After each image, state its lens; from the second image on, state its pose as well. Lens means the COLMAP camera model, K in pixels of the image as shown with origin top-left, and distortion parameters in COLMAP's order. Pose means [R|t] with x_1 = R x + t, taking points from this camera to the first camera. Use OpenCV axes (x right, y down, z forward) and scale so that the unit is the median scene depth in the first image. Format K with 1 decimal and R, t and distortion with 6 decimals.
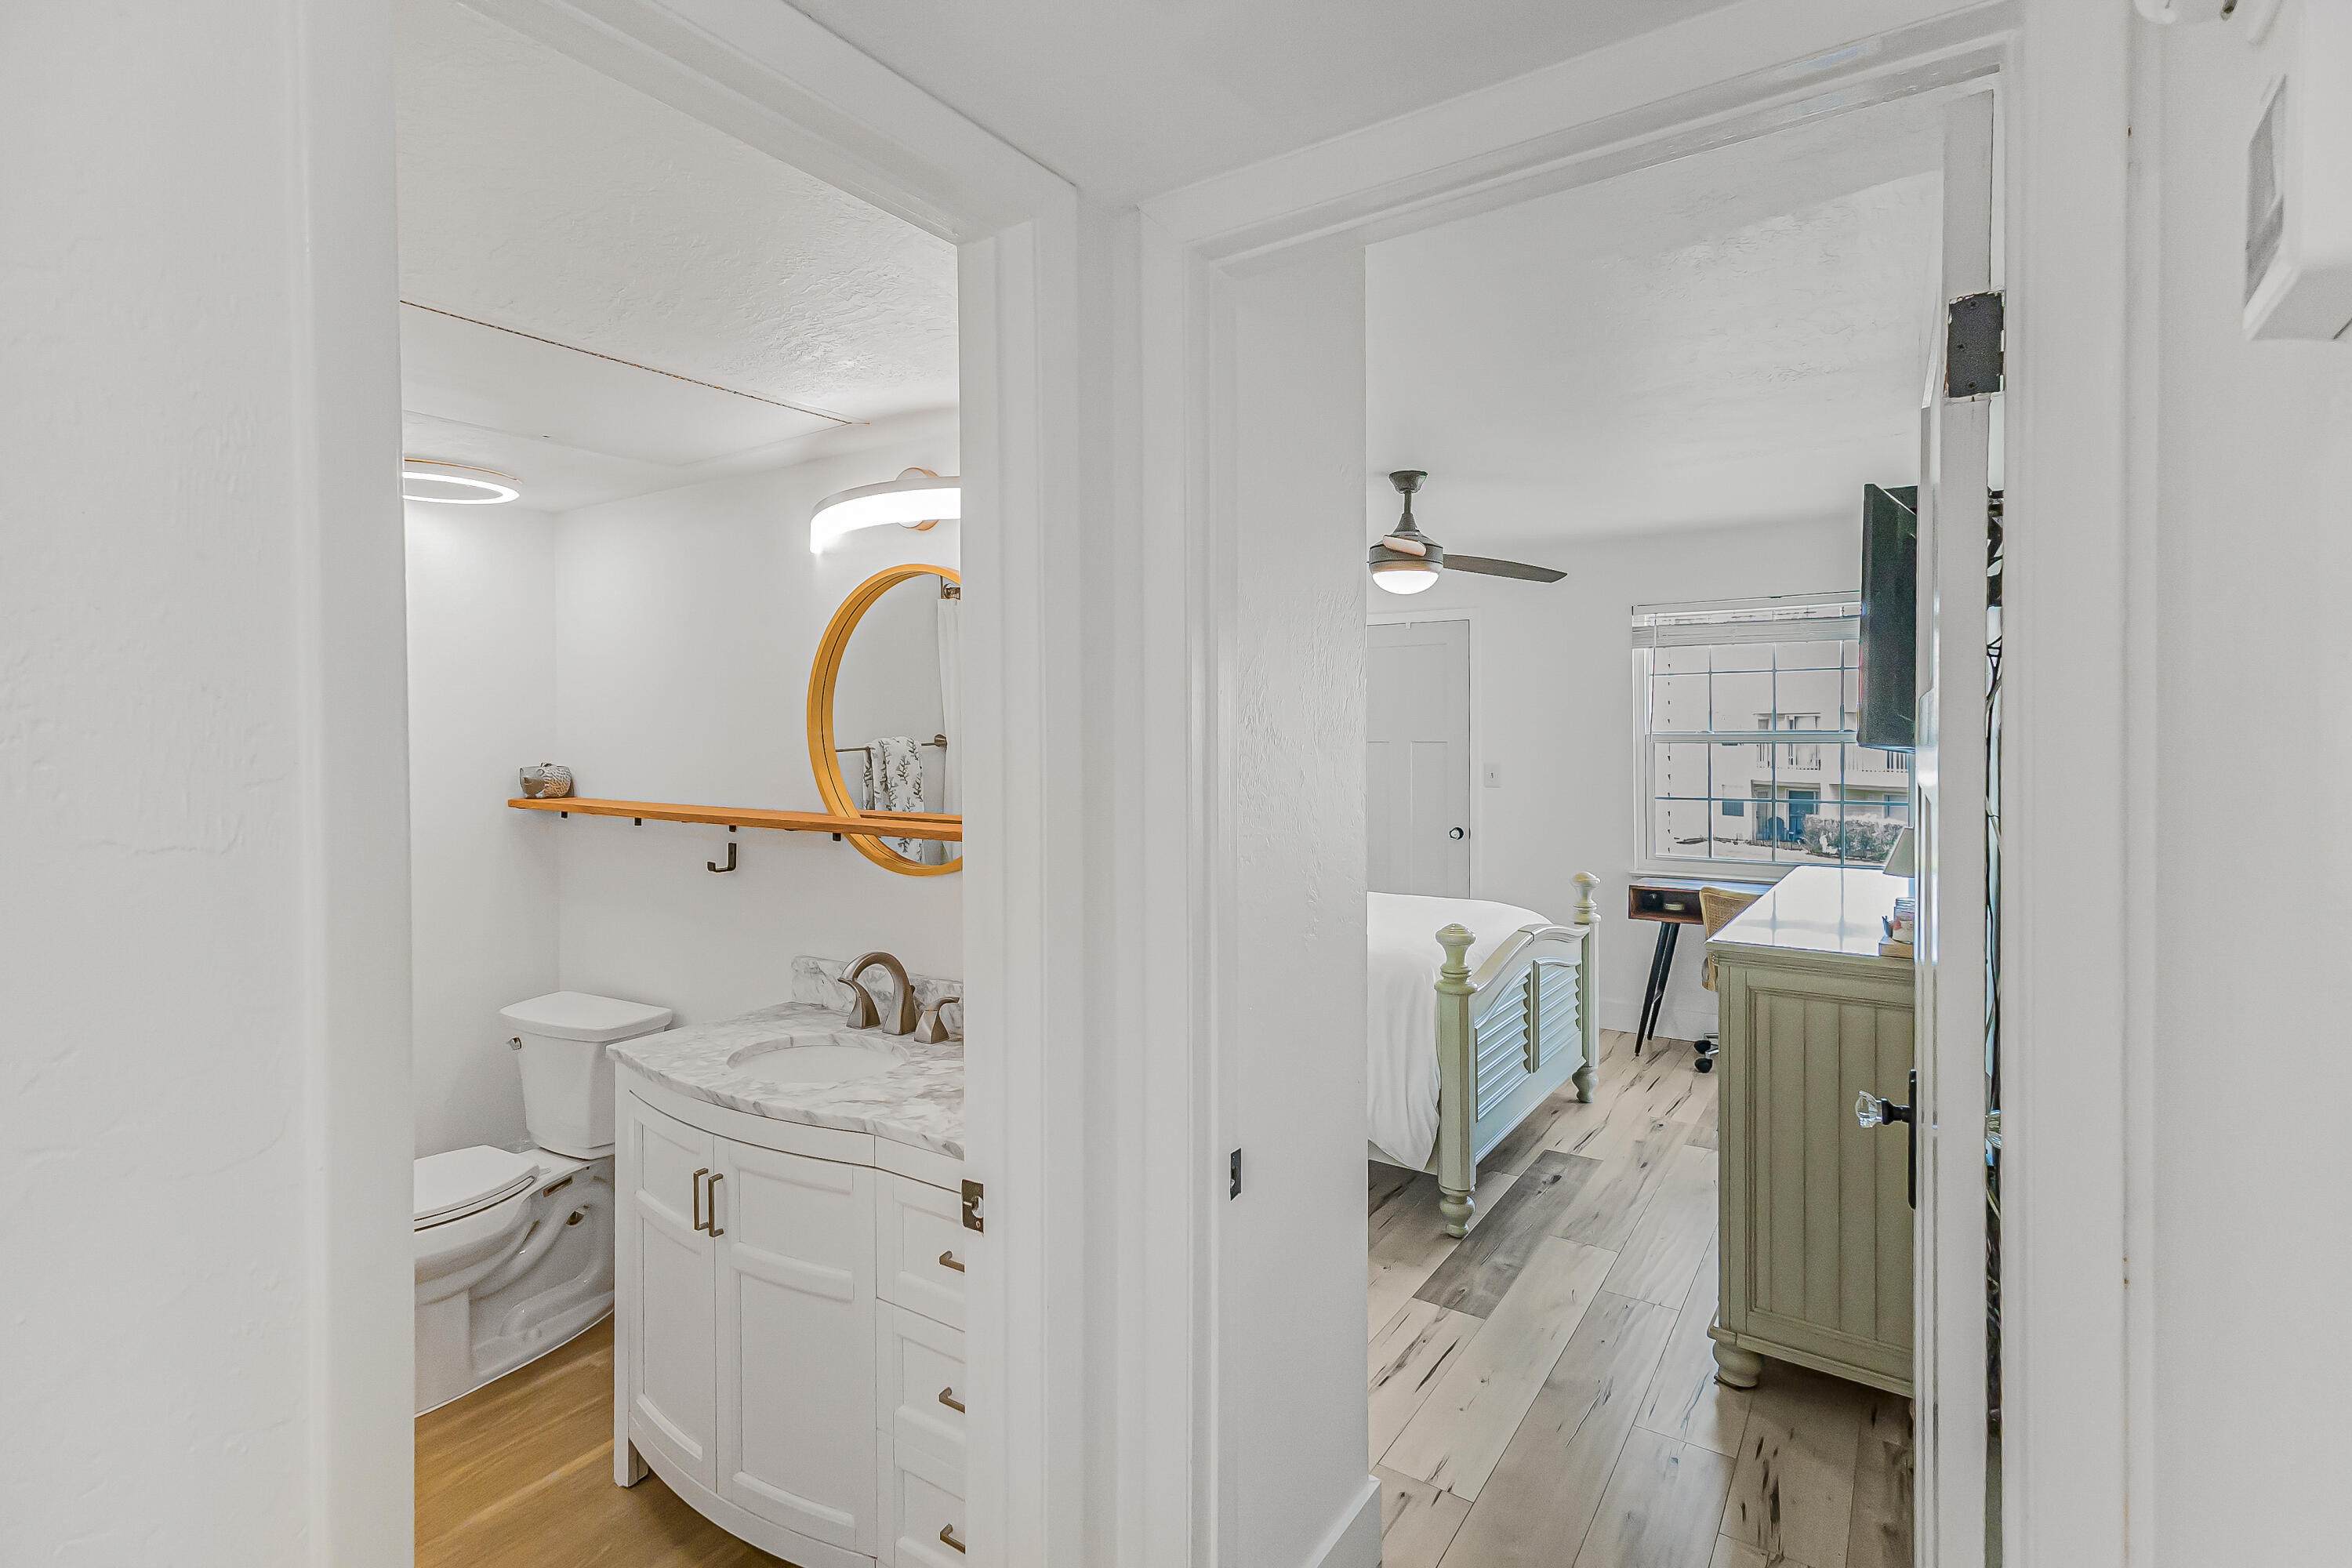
lens RADIAL K [[1095.5, 0, 1177.9], [0, 1095.5, 733.0], [0, 0, 1]] dist [0.016229, 0.003078]
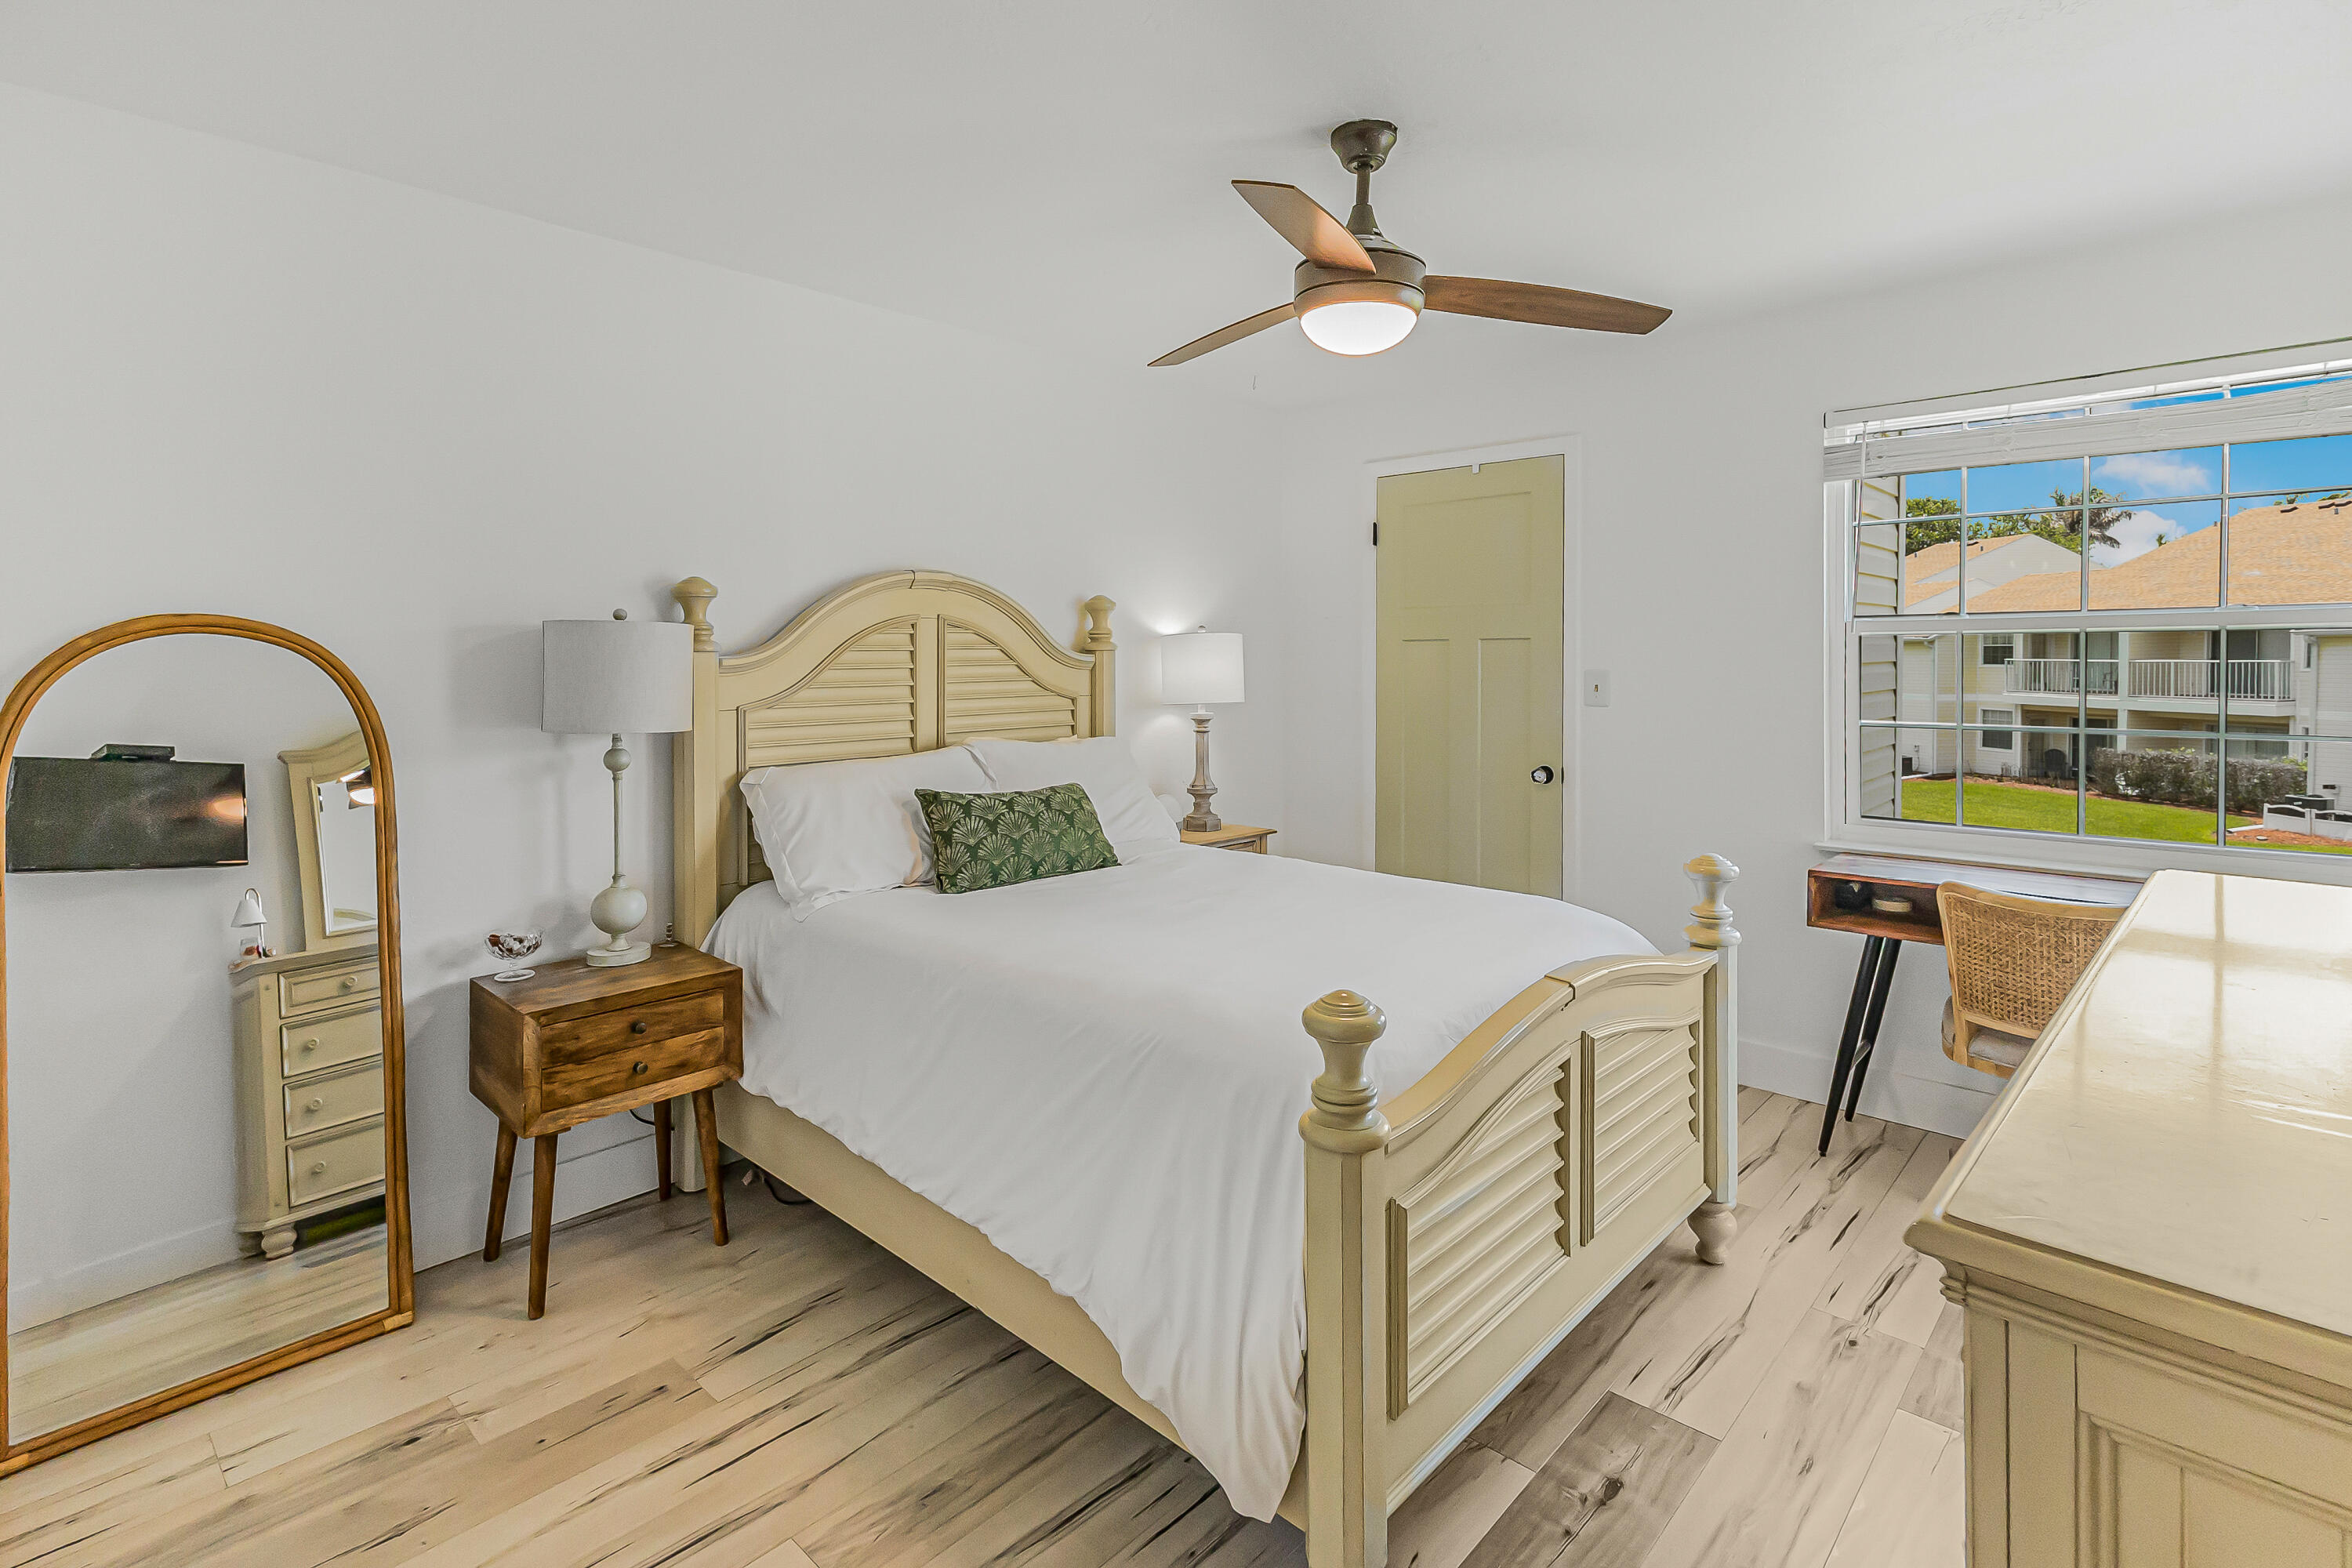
lens RADIAL K [[1095.5, 0, 1204.1], [0, 1095.5, 669.4], [0, 0, 1]] dist [0.016229, 0.003078]
pose [[0.988038, 0.001231, -0.154205, 0.201571], [0.000737, 0.999919, 0.012710, 0.024653], [0.154209, -0.012671, 0.987957, 0.407394]]
